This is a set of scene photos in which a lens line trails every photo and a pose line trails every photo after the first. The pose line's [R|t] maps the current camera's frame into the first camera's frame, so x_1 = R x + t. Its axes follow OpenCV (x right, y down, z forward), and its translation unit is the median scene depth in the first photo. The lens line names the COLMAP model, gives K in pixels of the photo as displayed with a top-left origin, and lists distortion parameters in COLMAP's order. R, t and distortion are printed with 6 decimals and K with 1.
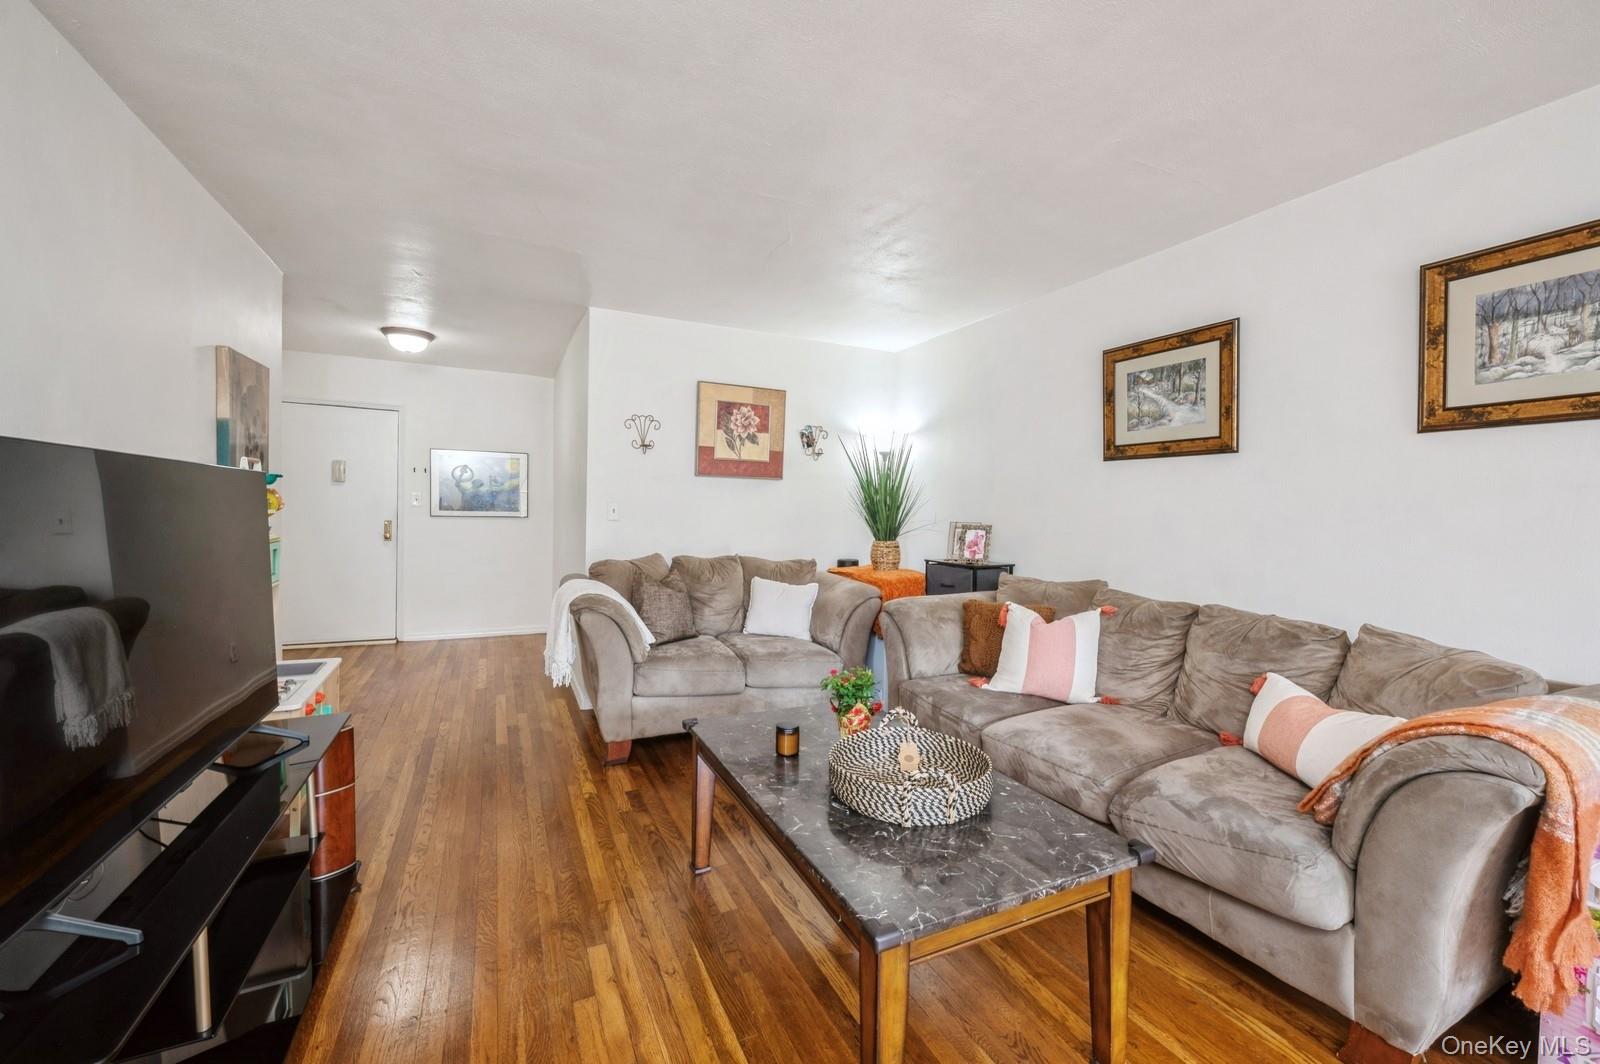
lens RADIAL K [[647.0, 0, 800.0], [0, 647.0, 532.0], [0, 0, 1]] dist [0.000427, -0.000019]
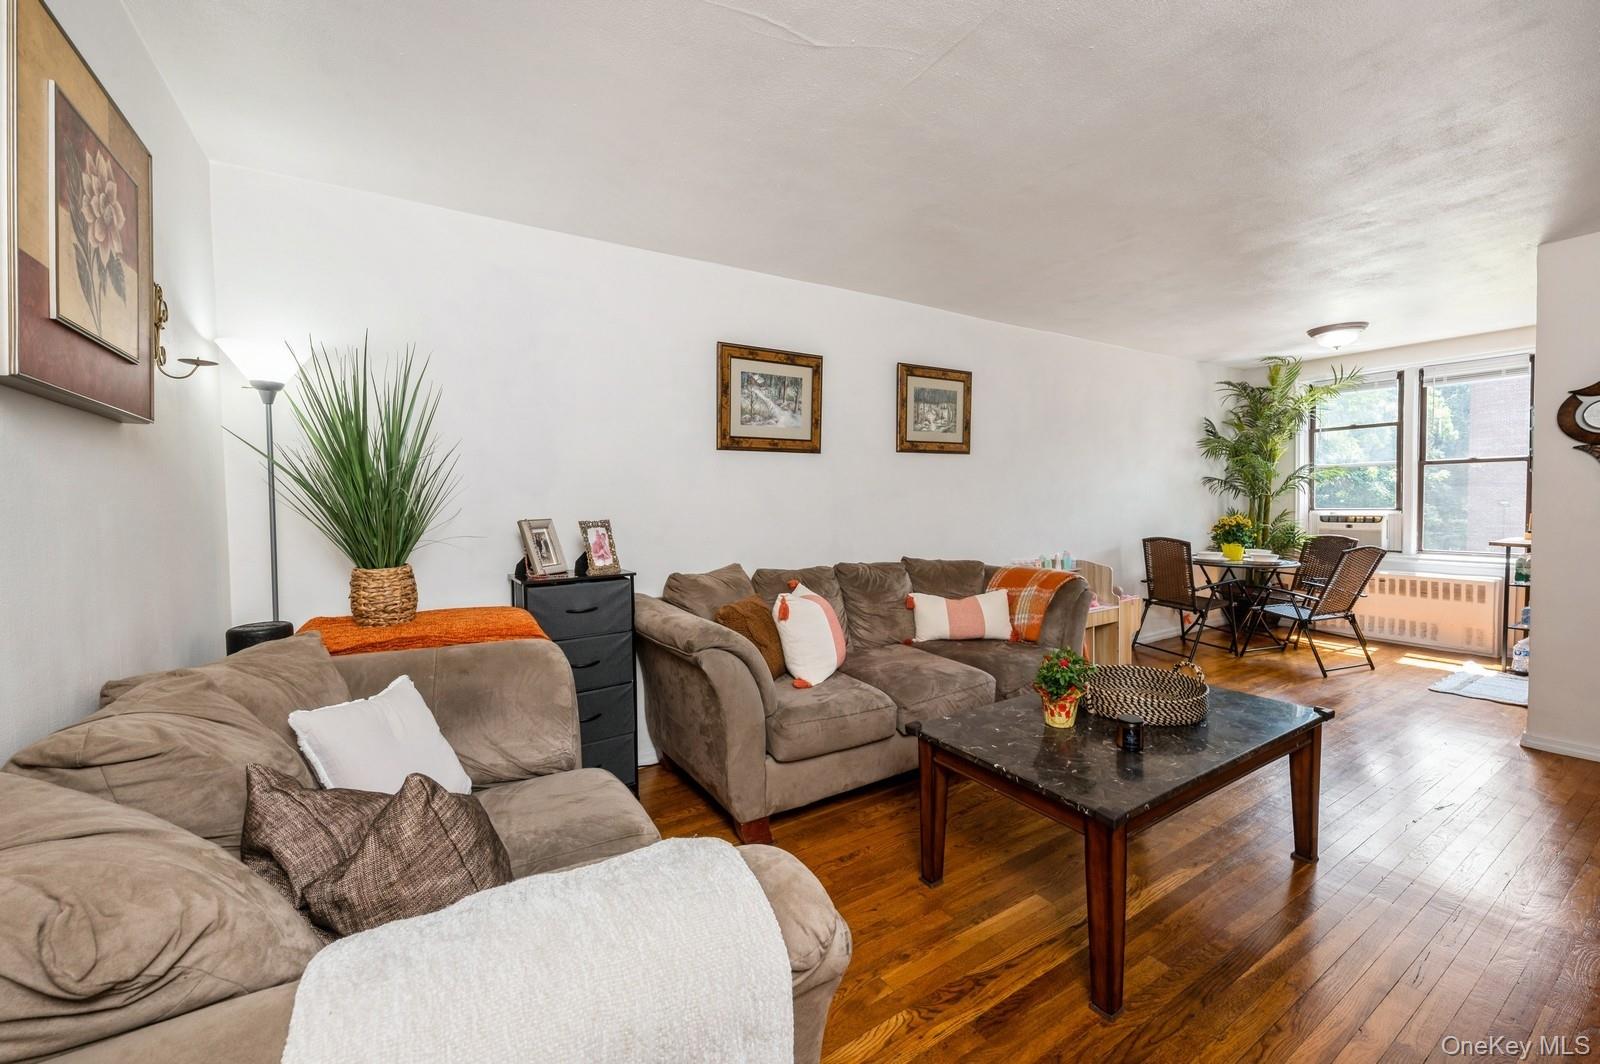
lens RADIAL K [[647.0, 0, 800.0], [0, 647.0, 532.0], [0, 0, 1]] dist [0.000427, -0.000019]
pose [[-0.141053, -0.033865, 0.989423, -0.565173], [0.069285, 0.996627, 0.043988, -0.016154], [-0.987575, 0.074756, -0.138231, 1.022691]]
